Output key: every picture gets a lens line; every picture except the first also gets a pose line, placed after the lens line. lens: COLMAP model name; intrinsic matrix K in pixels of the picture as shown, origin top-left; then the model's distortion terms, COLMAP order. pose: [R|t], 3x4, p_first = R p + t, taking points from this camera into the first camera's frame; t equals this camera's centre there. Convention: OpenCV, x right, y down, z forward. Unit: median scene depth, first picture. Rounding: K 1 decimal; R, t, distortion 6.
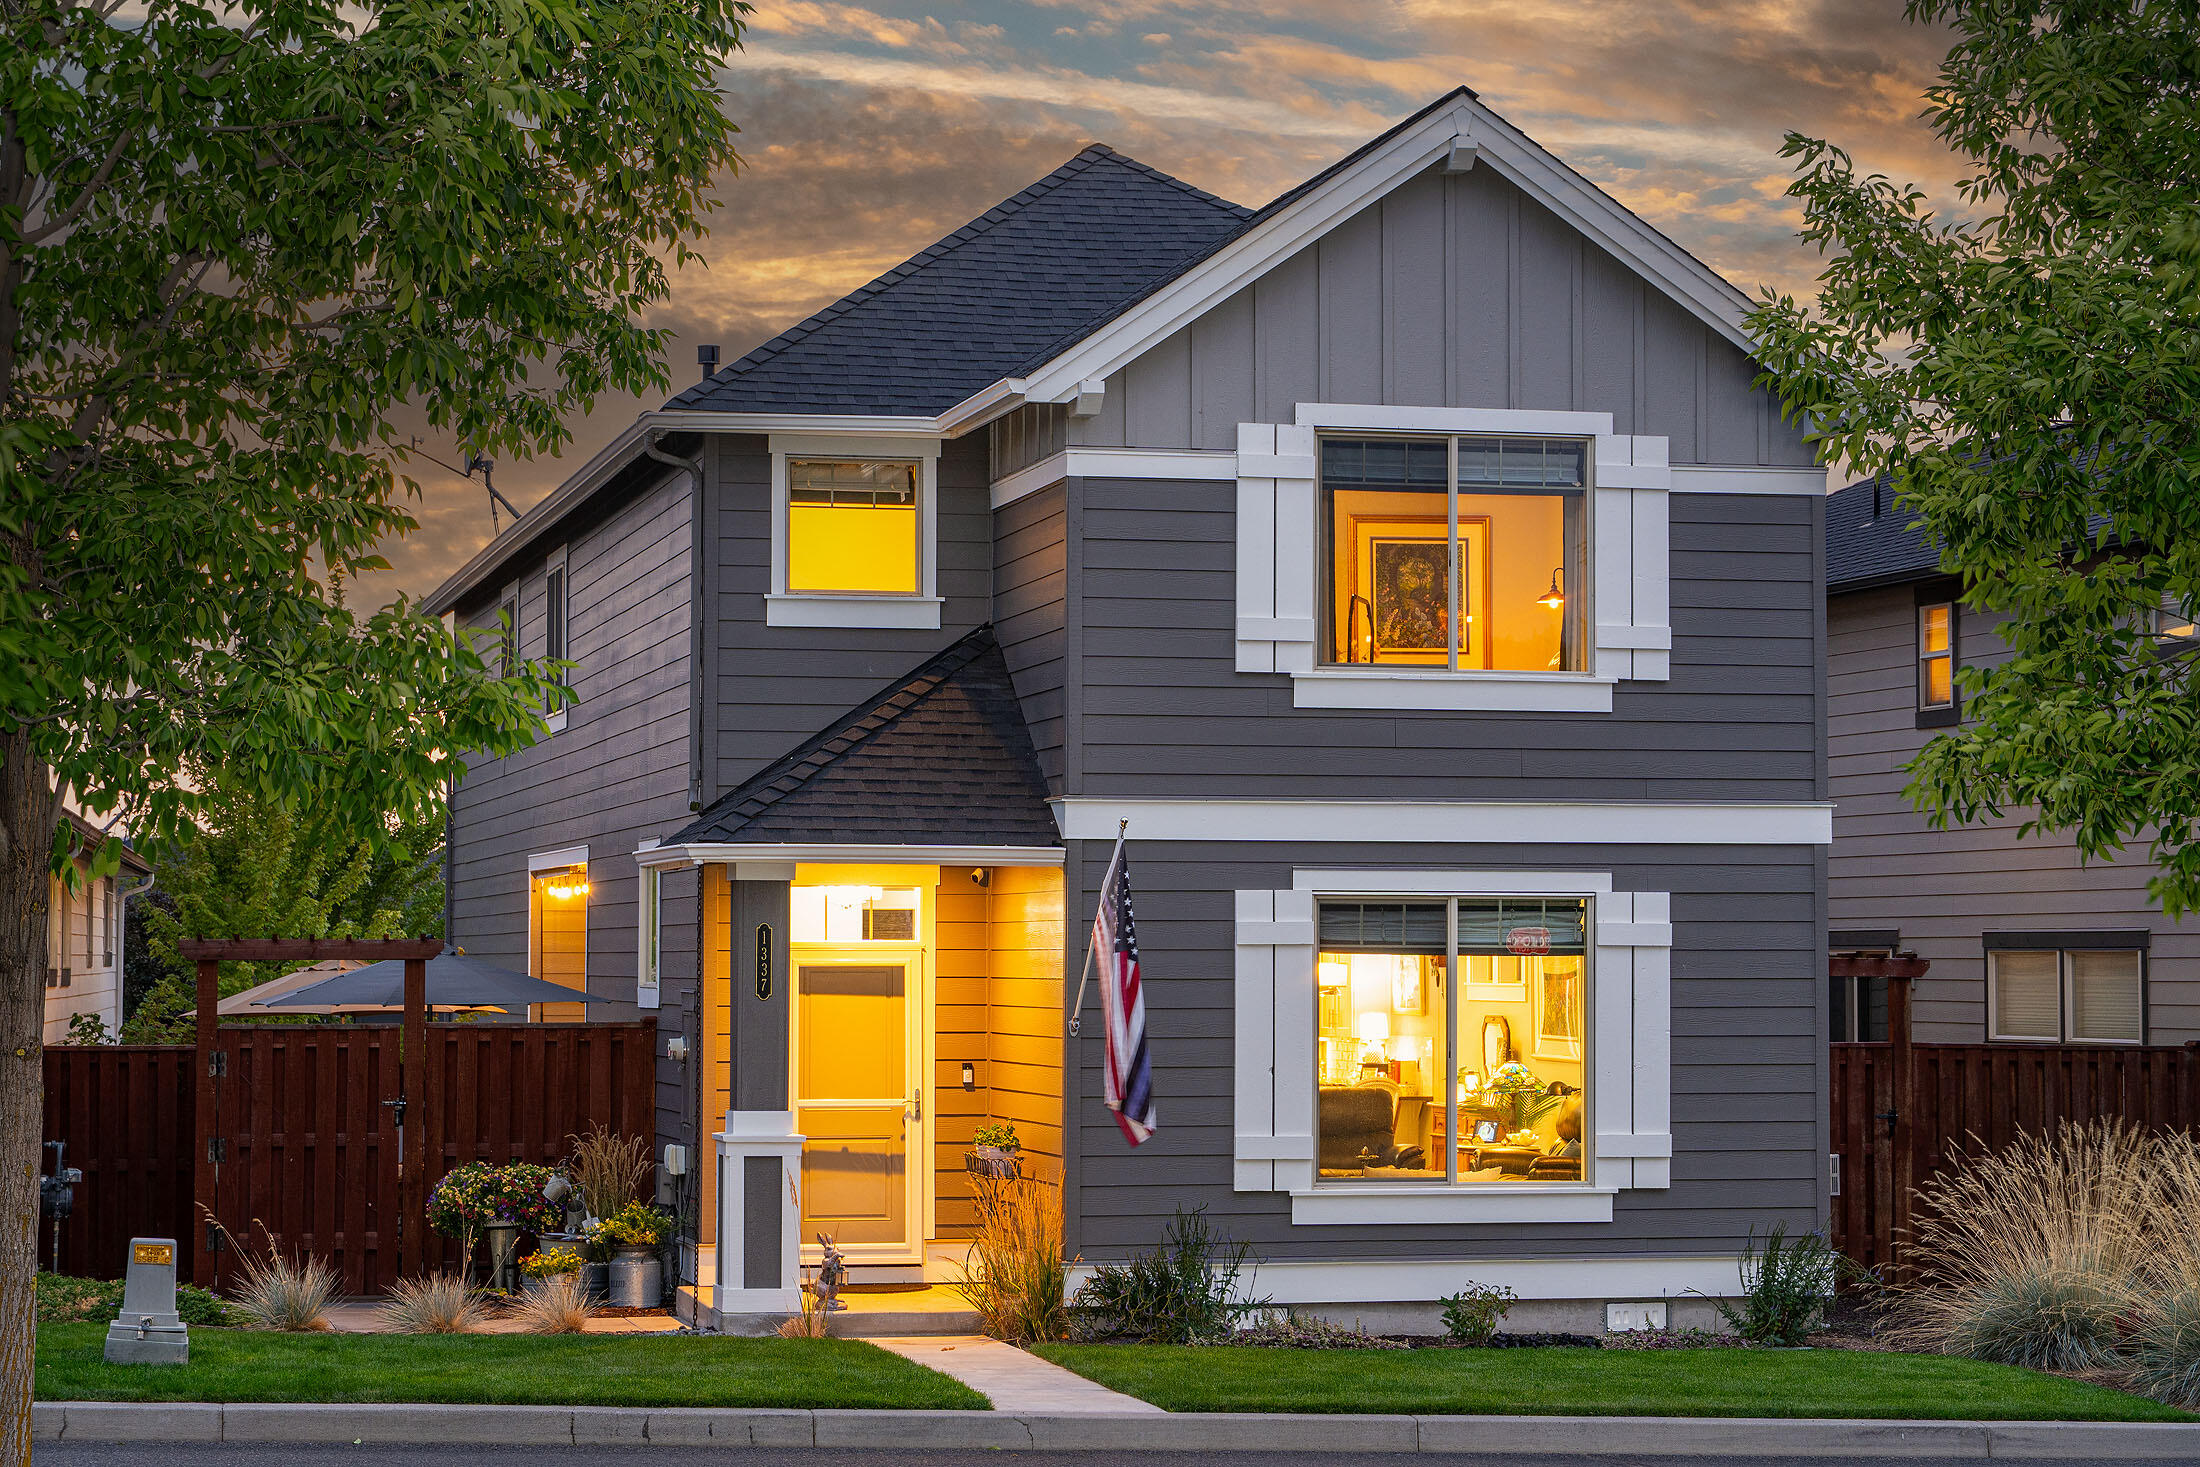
lens RADIAL K [[4868.3, 0, 1090.7], [0, 4868.3, 746.0], [0, 0, 1]] dist [0.052371, 0.000000]
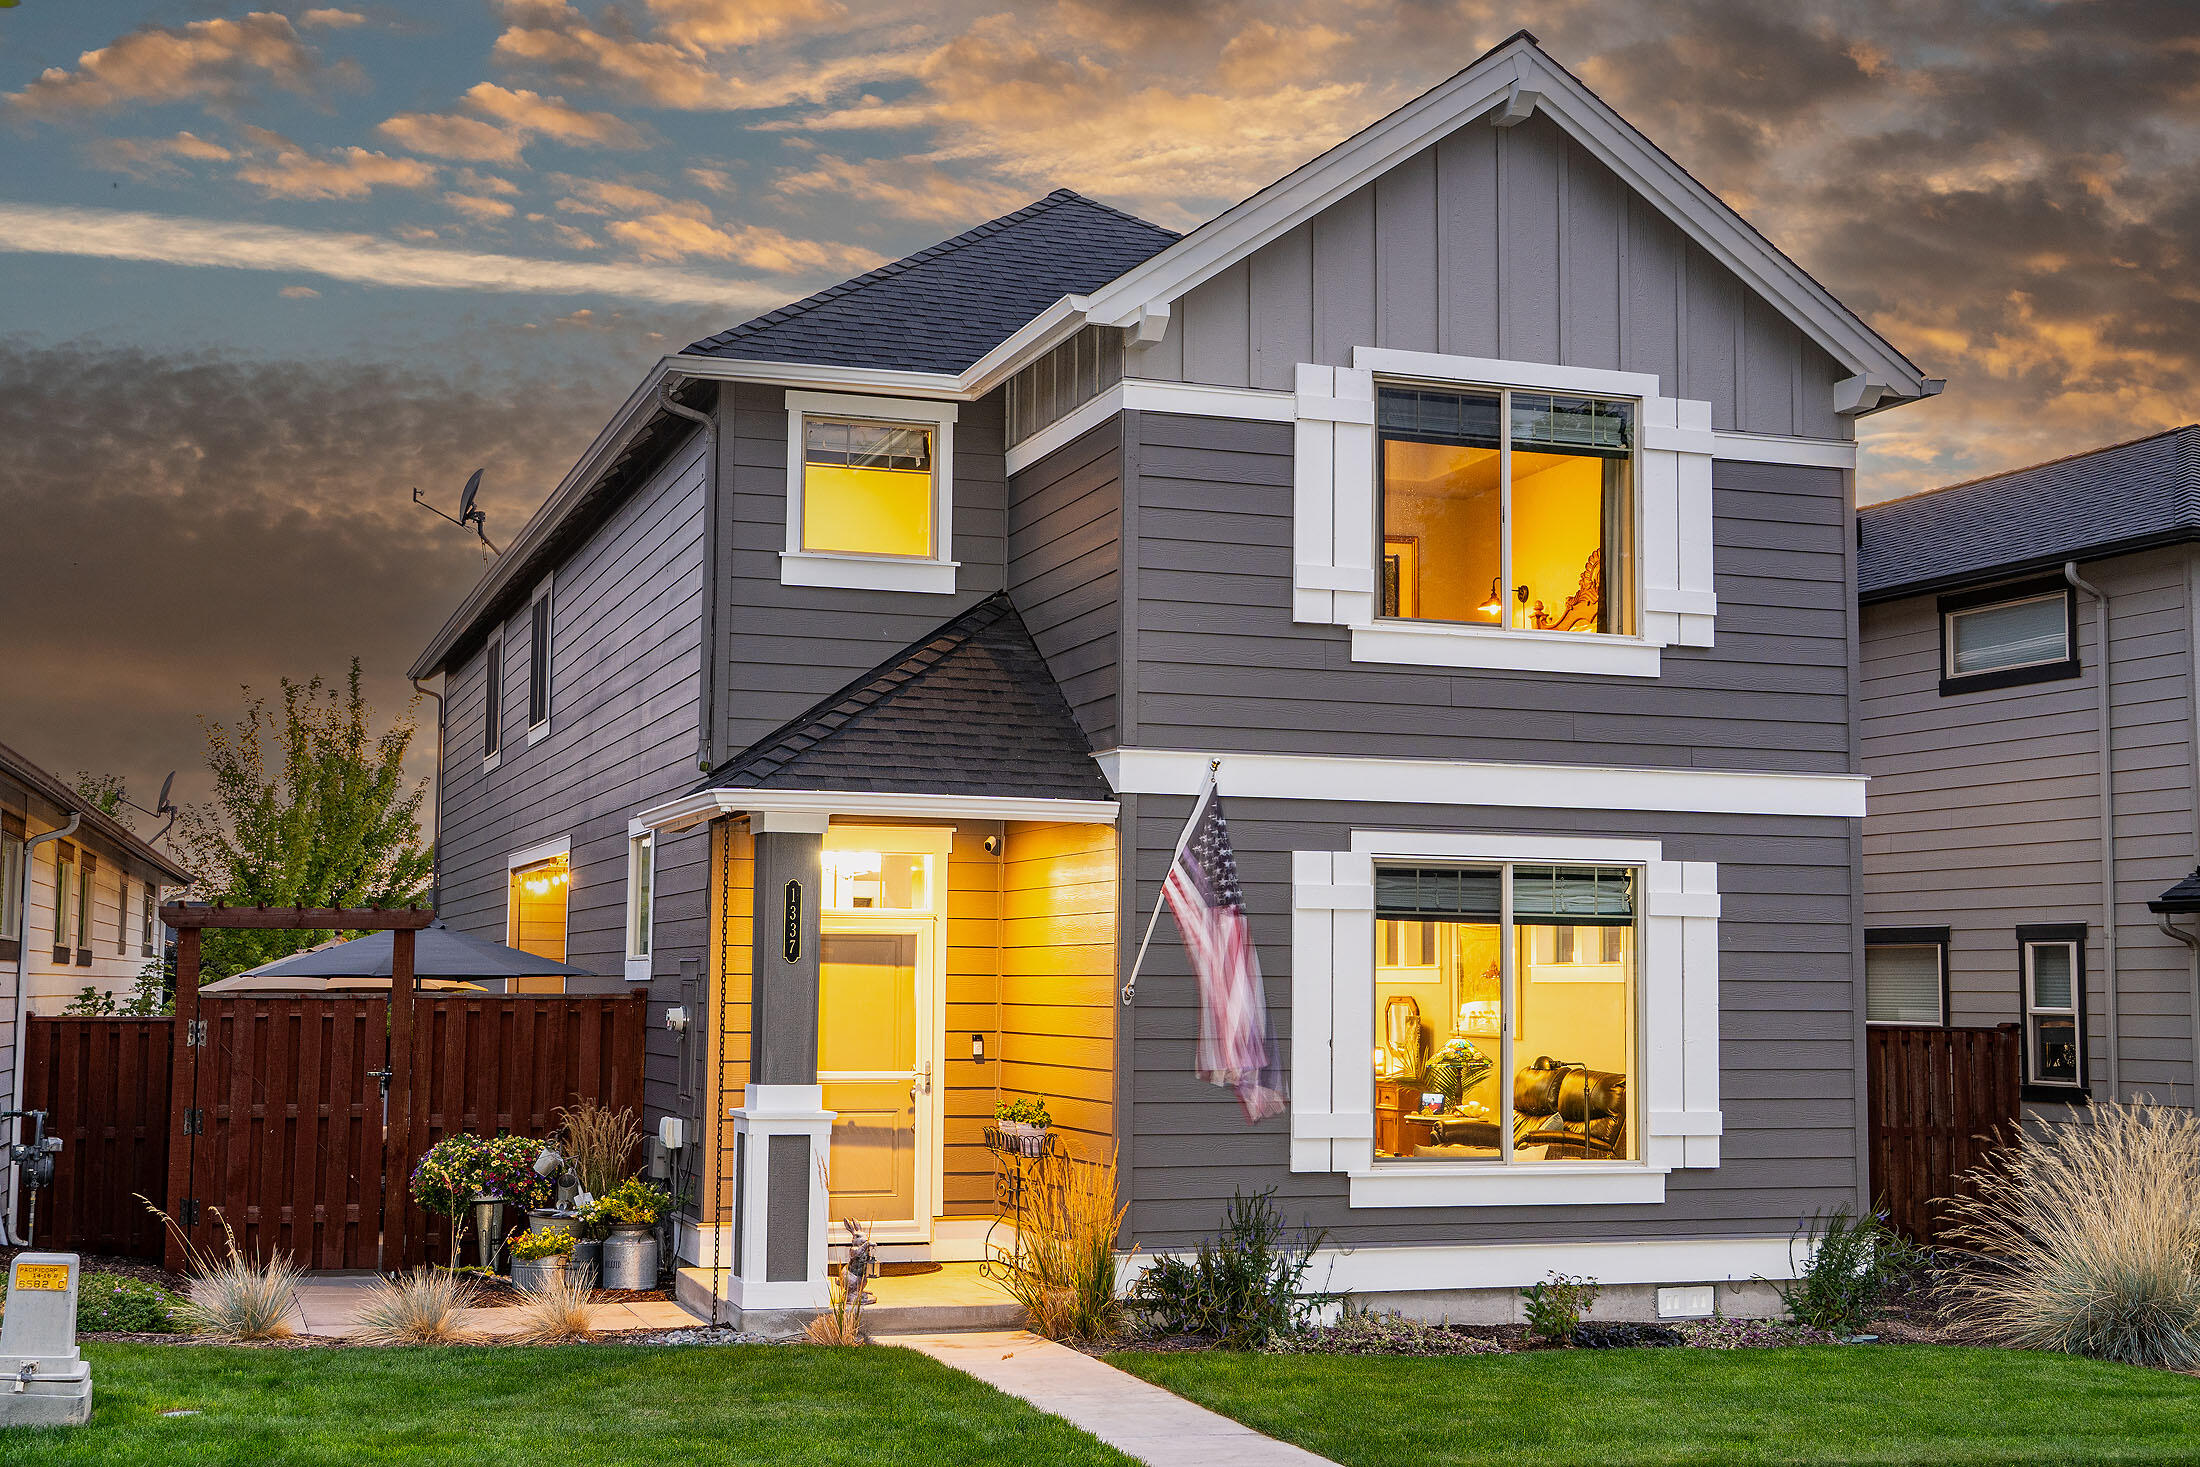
lens RADIAL K [[2768.7, 0, 1098.4], [0, 2768.7, 727.6], [0, 0, 1]] dist [0.045336, 0.000000]
pose [[0.994433, 0.016388, 0.104088, -0.063888], [-0.011289, 0.998716, -0.049390, 0.032449], [-0.104763, 0.047940, 0.993341, 0.466128]]
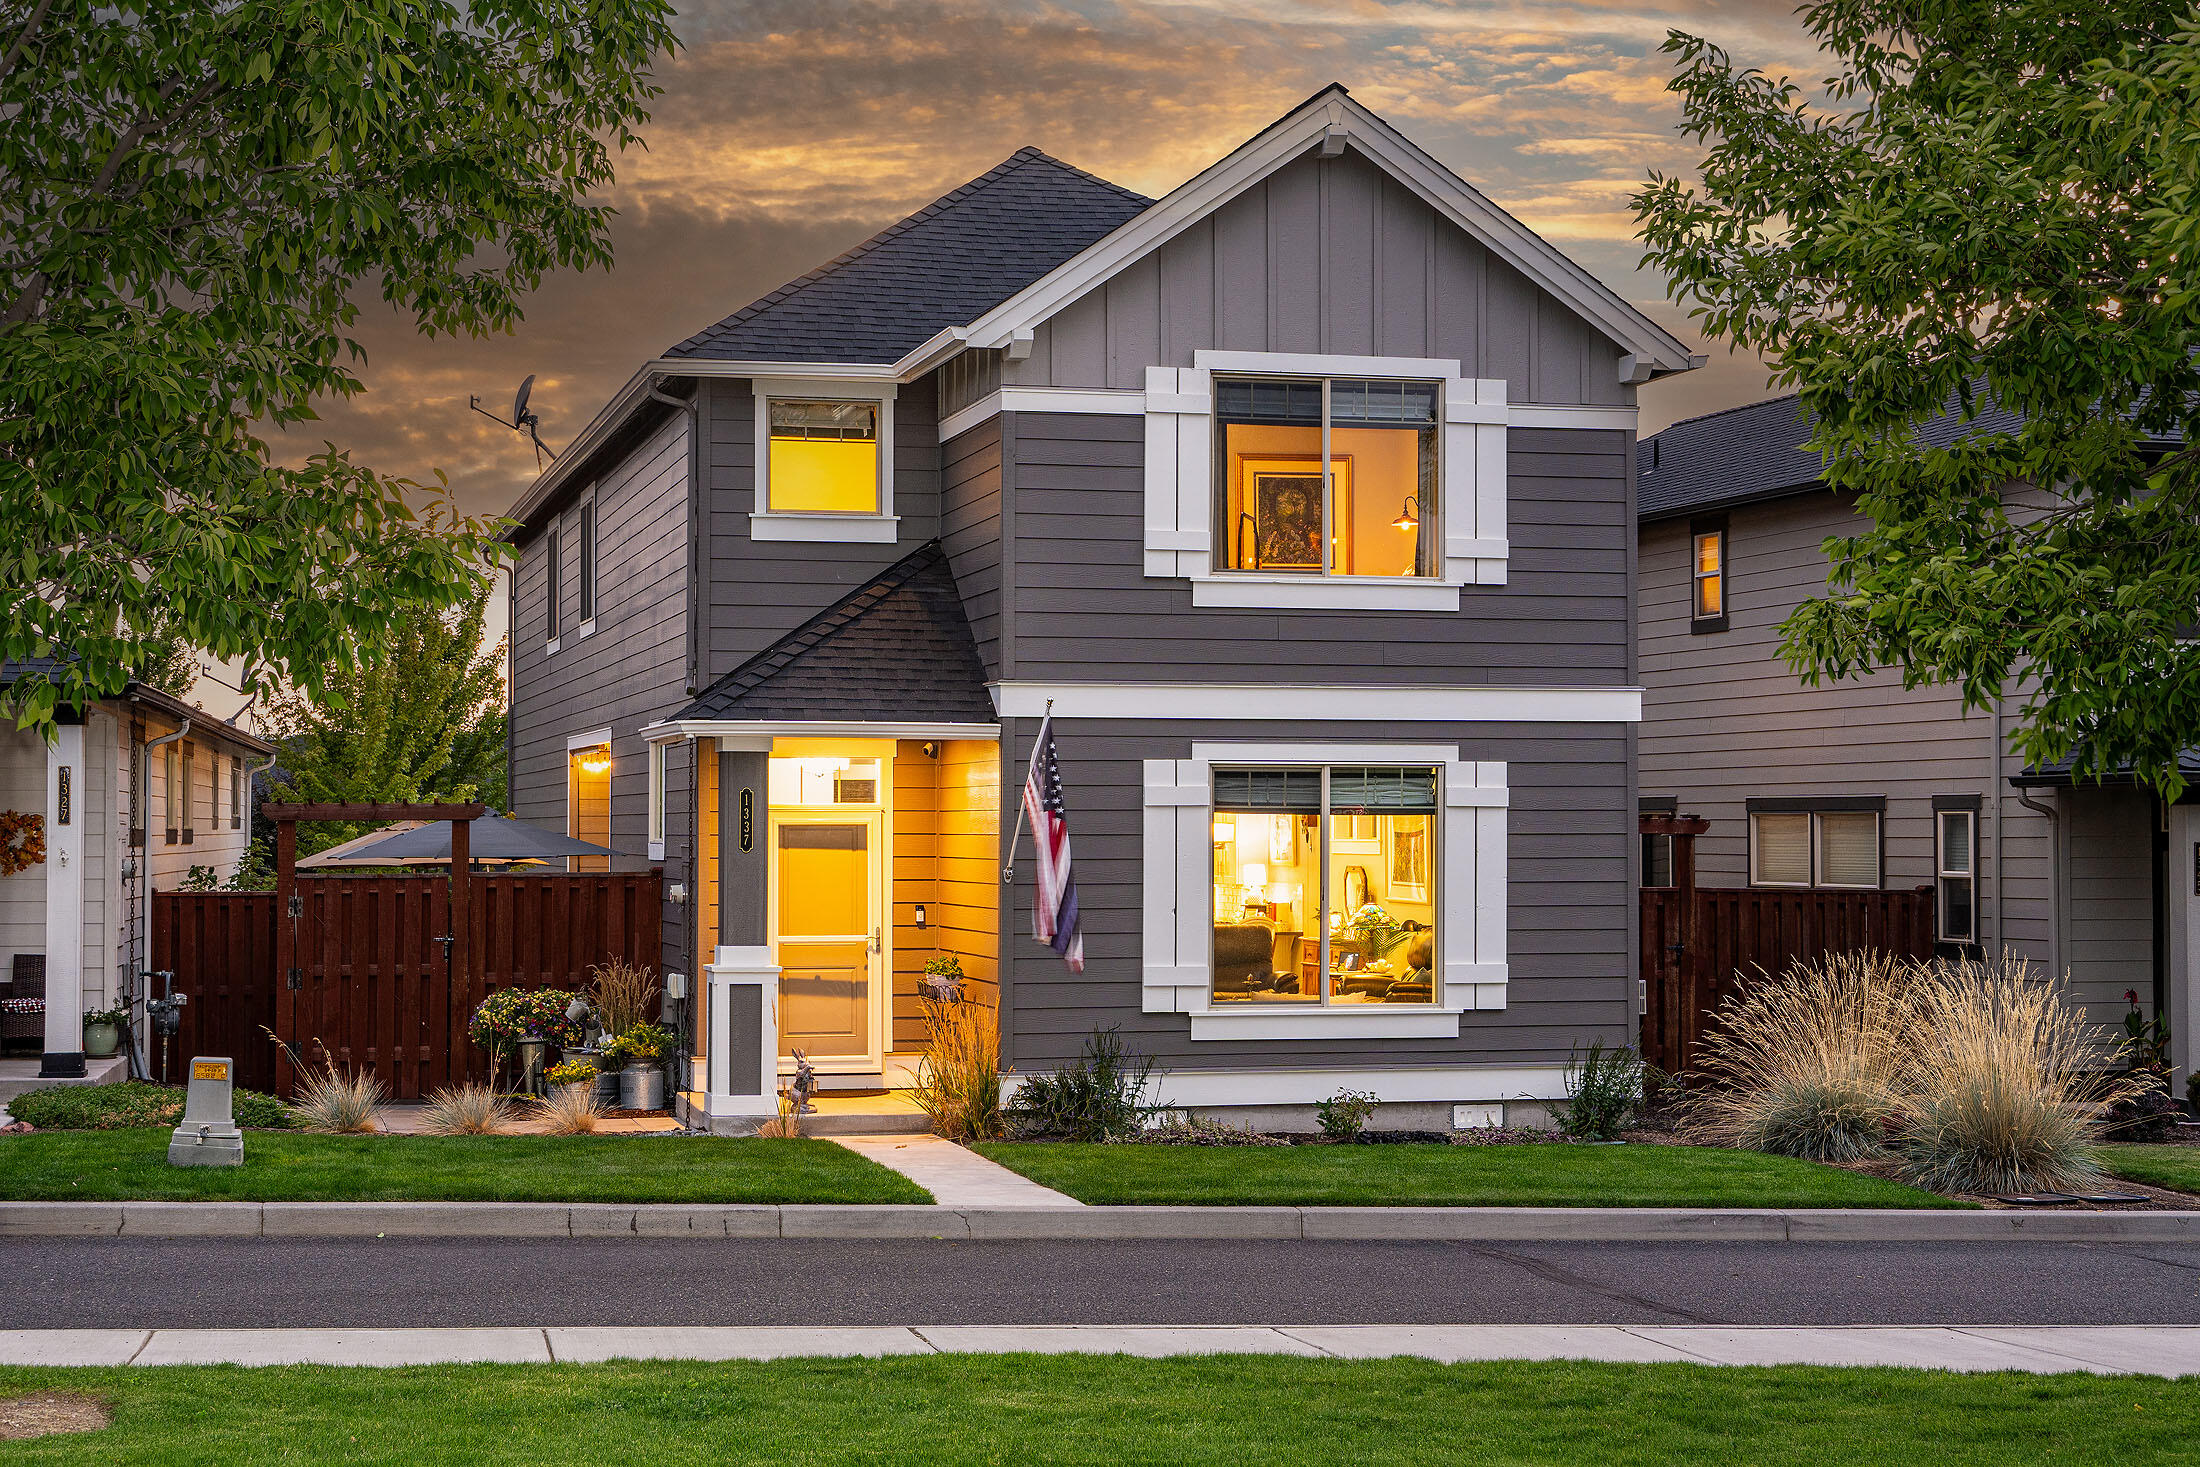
lens RADIAL K [[3616.1, 0, 1102.5], [0, 3616.1, 738.6], [0, 0, 1]] dist [0.051043, 0.000000]
pose [[0.999799, -0.000314, 0.020036, 0.001943], [-0.000069, 0.999818, 0.019086, 0.007505], [-0.020038, -0.019084, 0.999617, 0.116701]]
